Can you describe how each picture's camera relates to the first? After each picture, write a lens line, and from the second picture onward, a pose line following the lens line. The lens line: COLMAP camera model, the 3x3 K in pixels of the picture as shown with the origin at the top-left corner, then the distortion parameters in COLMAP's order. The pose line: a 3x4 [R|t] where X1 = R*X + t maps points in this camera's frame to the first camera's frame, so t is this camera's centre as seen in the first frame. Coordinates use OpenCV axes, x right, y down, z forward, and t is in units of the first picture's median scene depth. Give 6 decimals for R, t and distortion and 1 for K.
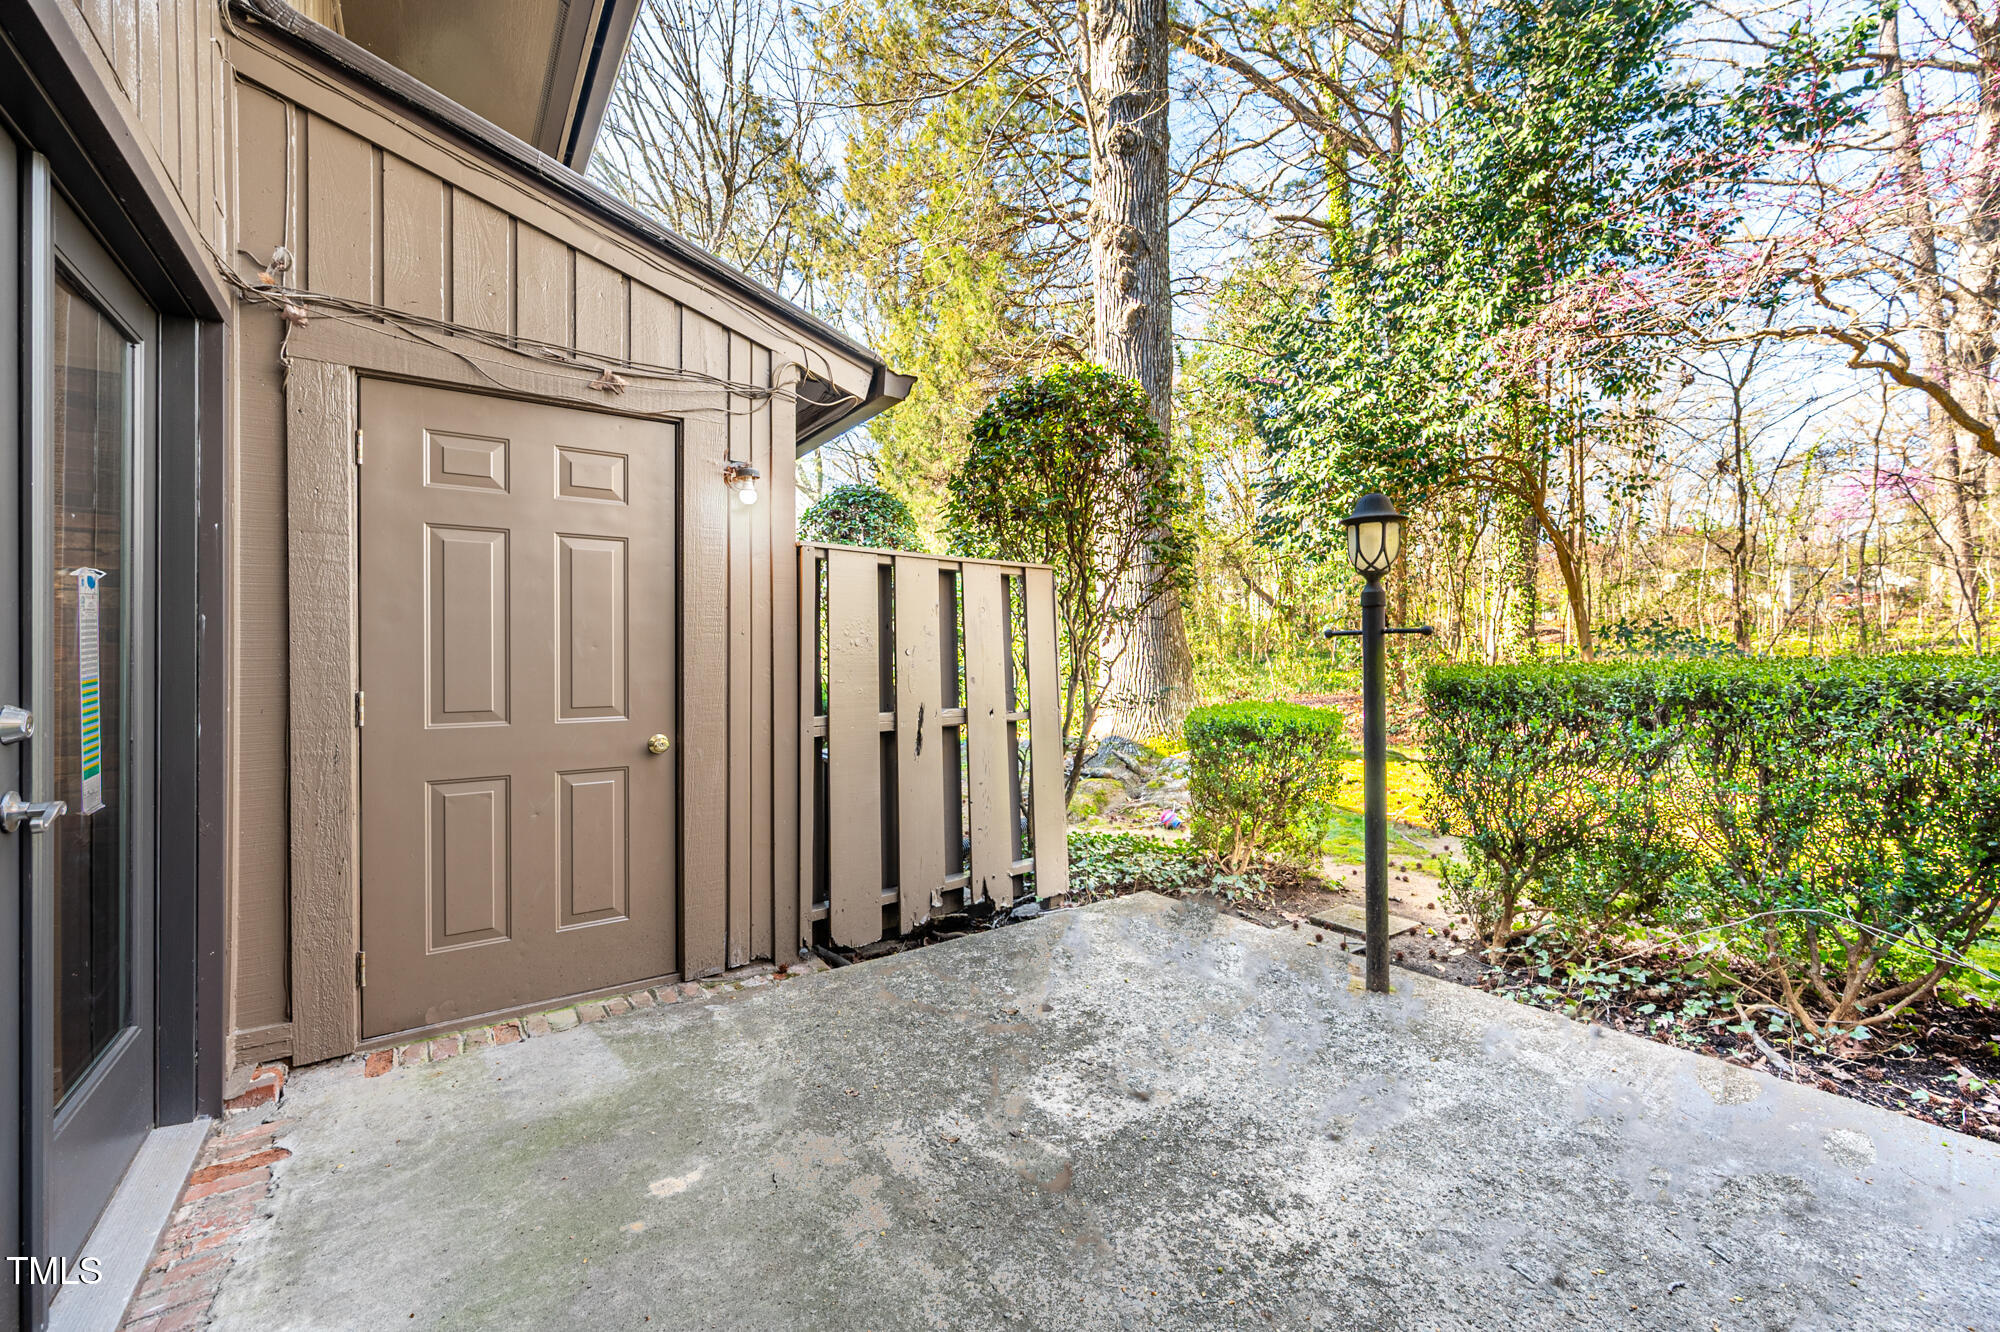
lens RADIAL K [[803.9, 0, 994.8], [0, 803.9, 666.8], [0, 0, 1]] dist [-0.000864, -0.000252]
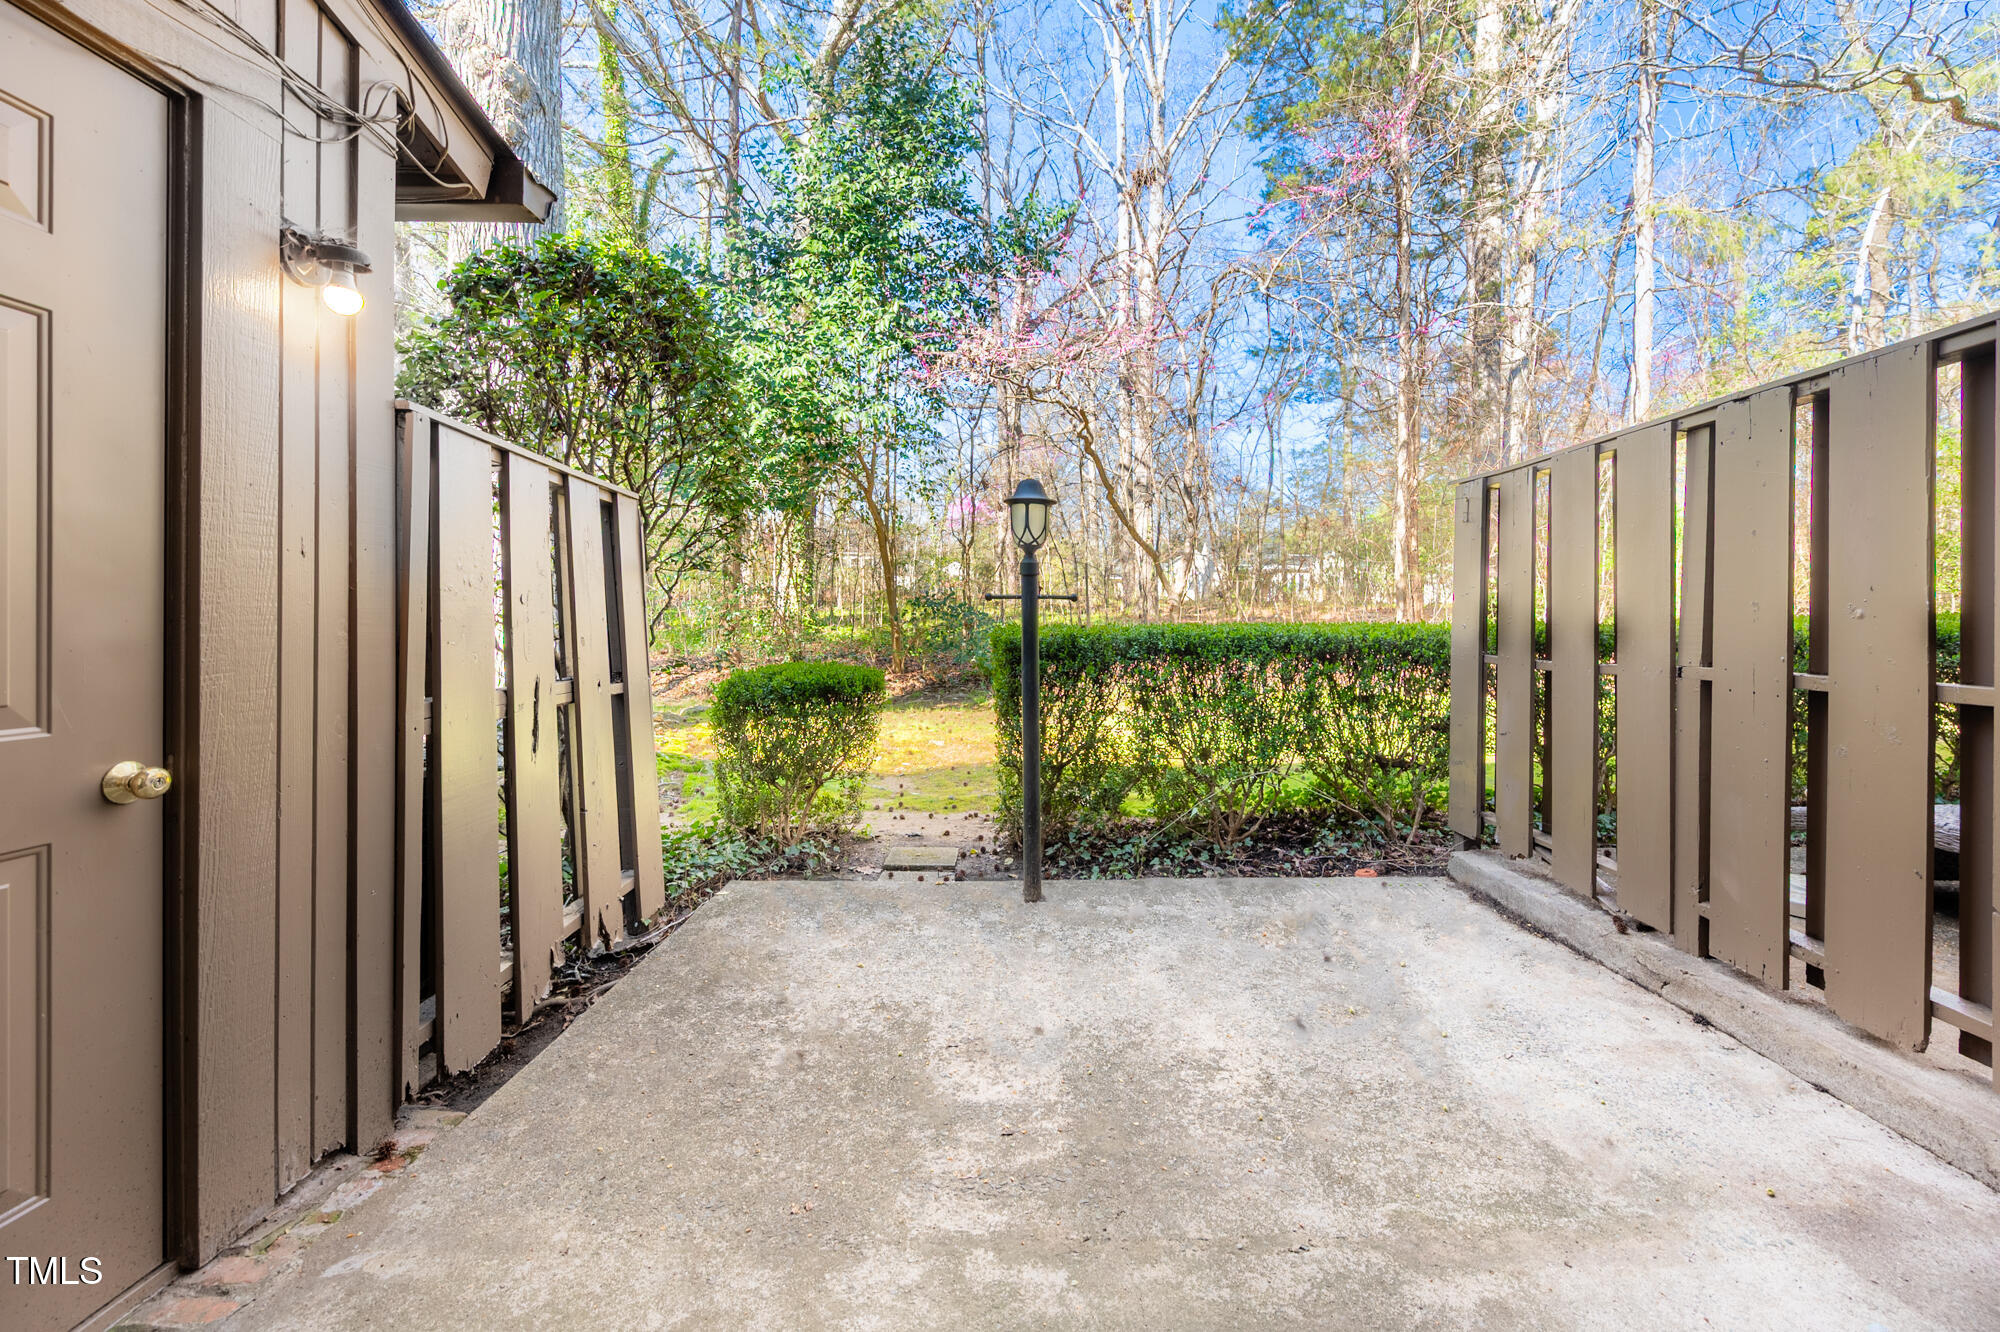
lens RADIAL K [[803.9, 0, 1073.1], [0, 803.9, 631.1], [0, 0, 1]] dist [-0.000864, -0.000252]
pose [[0.567015, 0.003764, 0.823699, -0.474188], [-0.005931, 0.999982, -0.000486, 0.007269], [-0.823686, -0.004610, 0.567027, 0.291580]]
